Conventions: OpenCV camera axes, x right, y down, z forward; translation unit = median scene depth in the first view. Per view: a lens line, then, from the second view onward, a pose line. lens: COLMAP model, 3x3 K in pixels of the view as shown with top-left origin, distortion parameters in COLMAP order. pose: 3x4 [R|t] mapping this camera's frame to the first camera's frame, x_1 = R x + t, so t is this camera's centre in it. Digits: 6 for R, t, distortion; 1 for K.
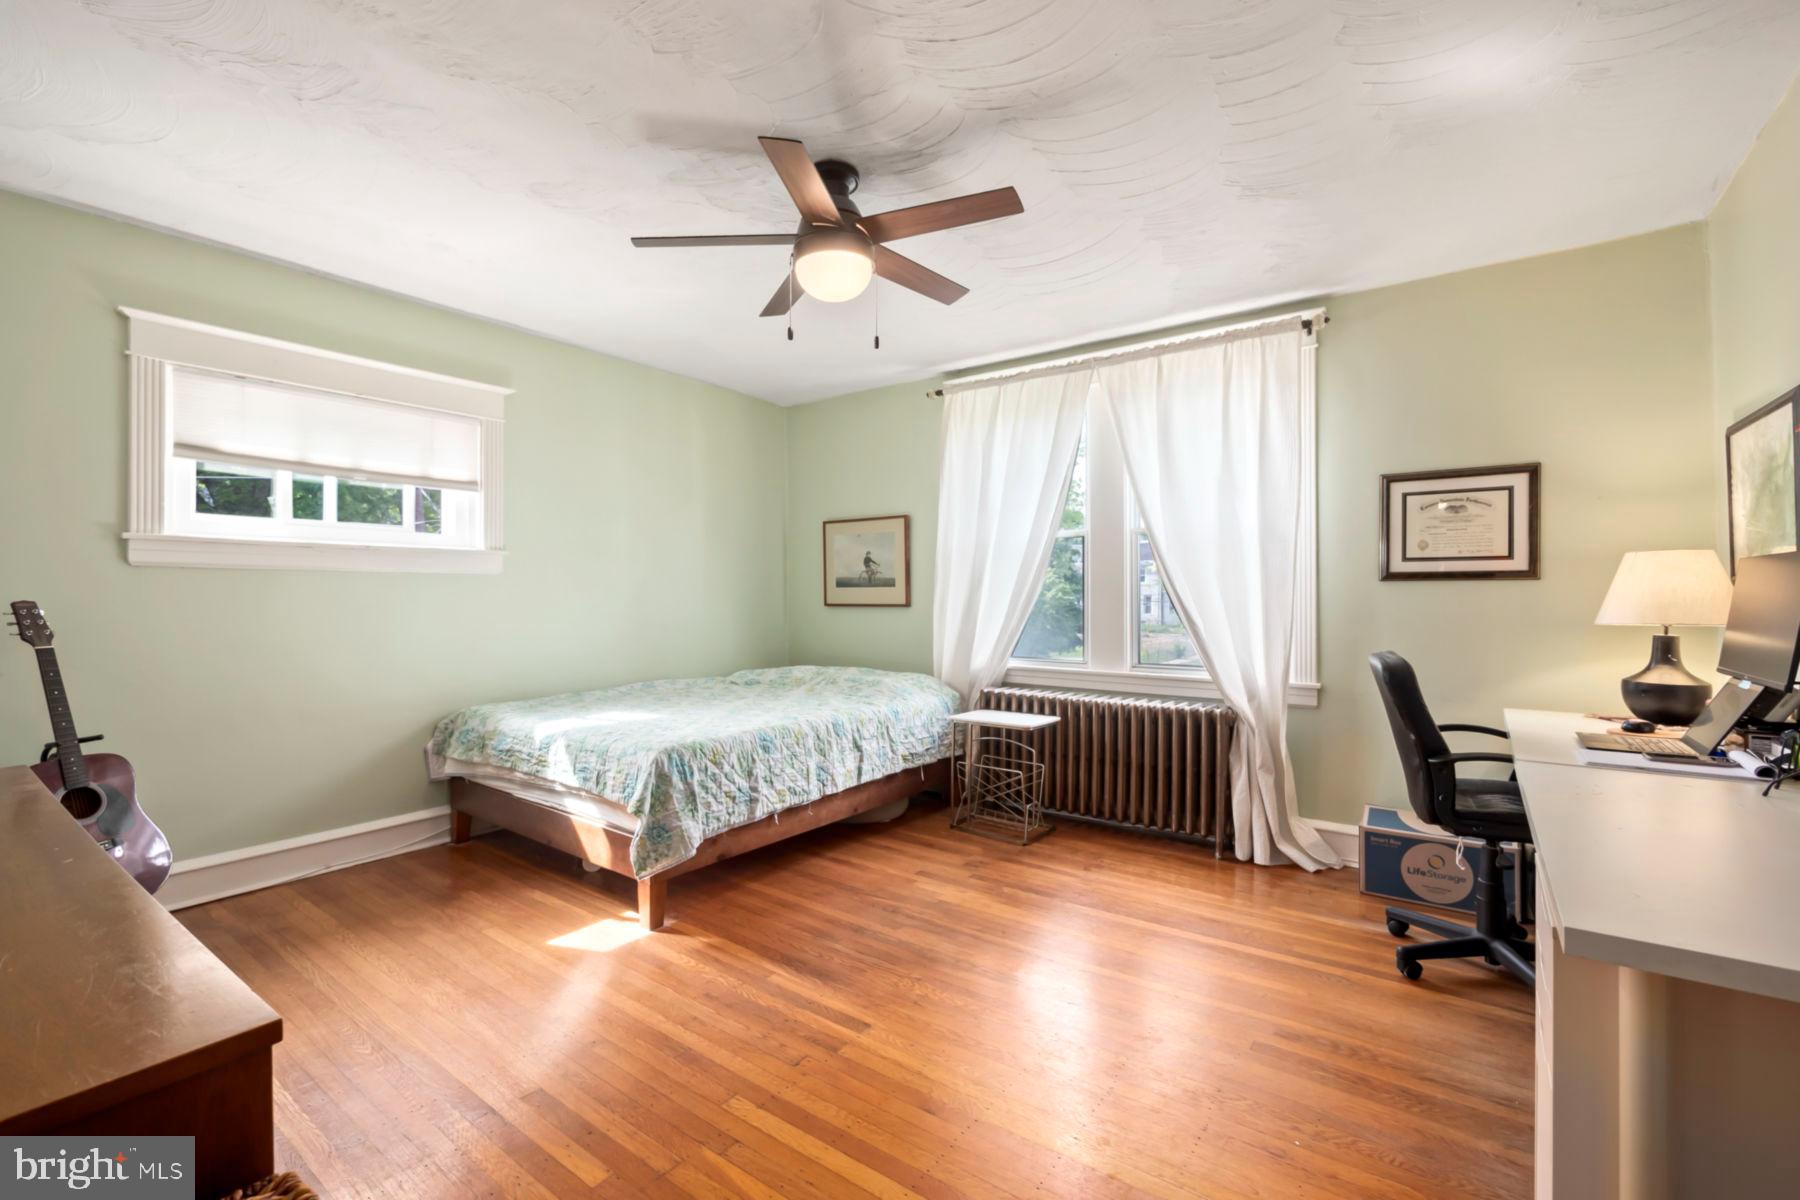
lens RADIAL K [[763.0, 0, 893.5], [0, 763.0, 599.7], [0, 0, 1]] dist [-0.004197, 0.000241]
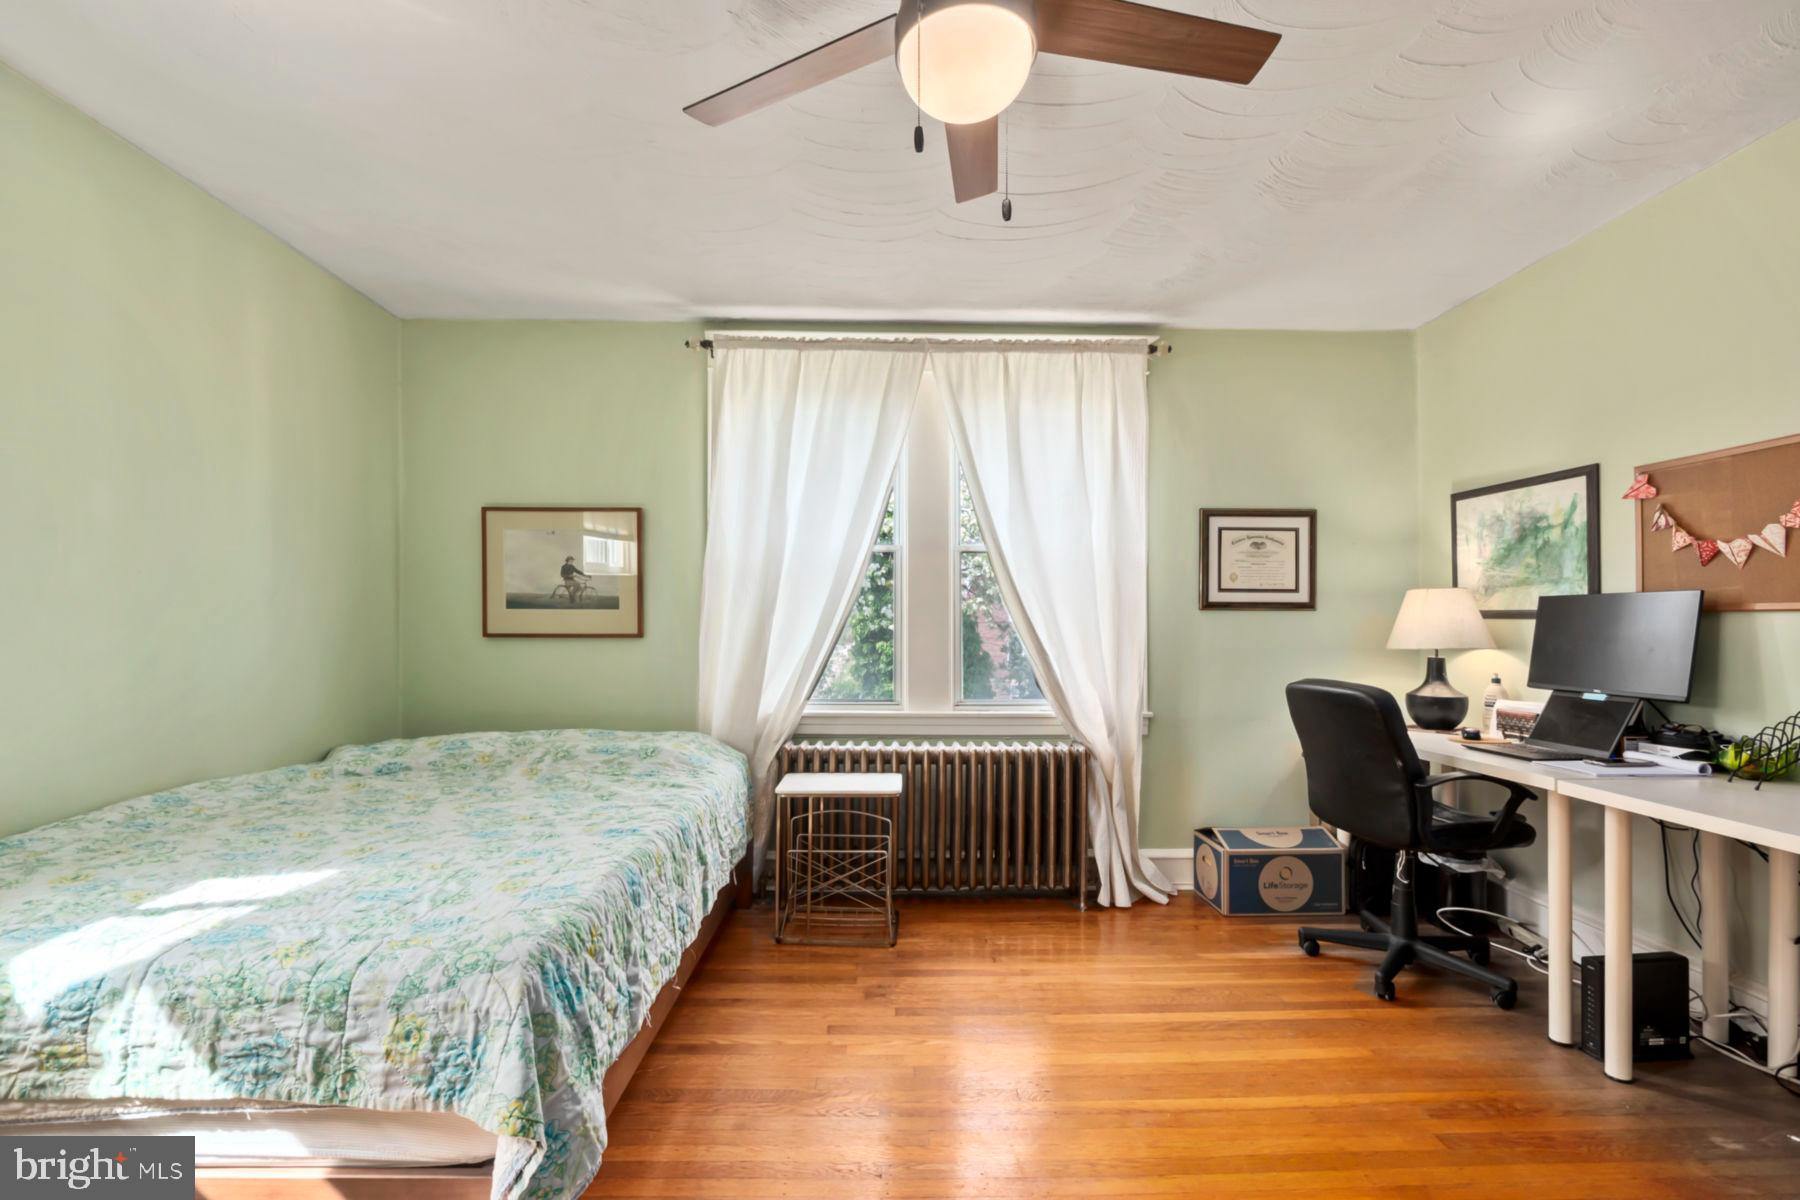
lens RADIAL K [[782.2, 0, 896.2], [0, 782.2, 621.0], [0, 0, 1]] dist [-0.003730, -0.000631]
pose [[0.791538, 0.003641, 0.611109, -0.329420], [-0.000663, 0.999987, -0.005099, -0.003684], [-0.611119, 0.003630, 0.791530, 0.389691]]
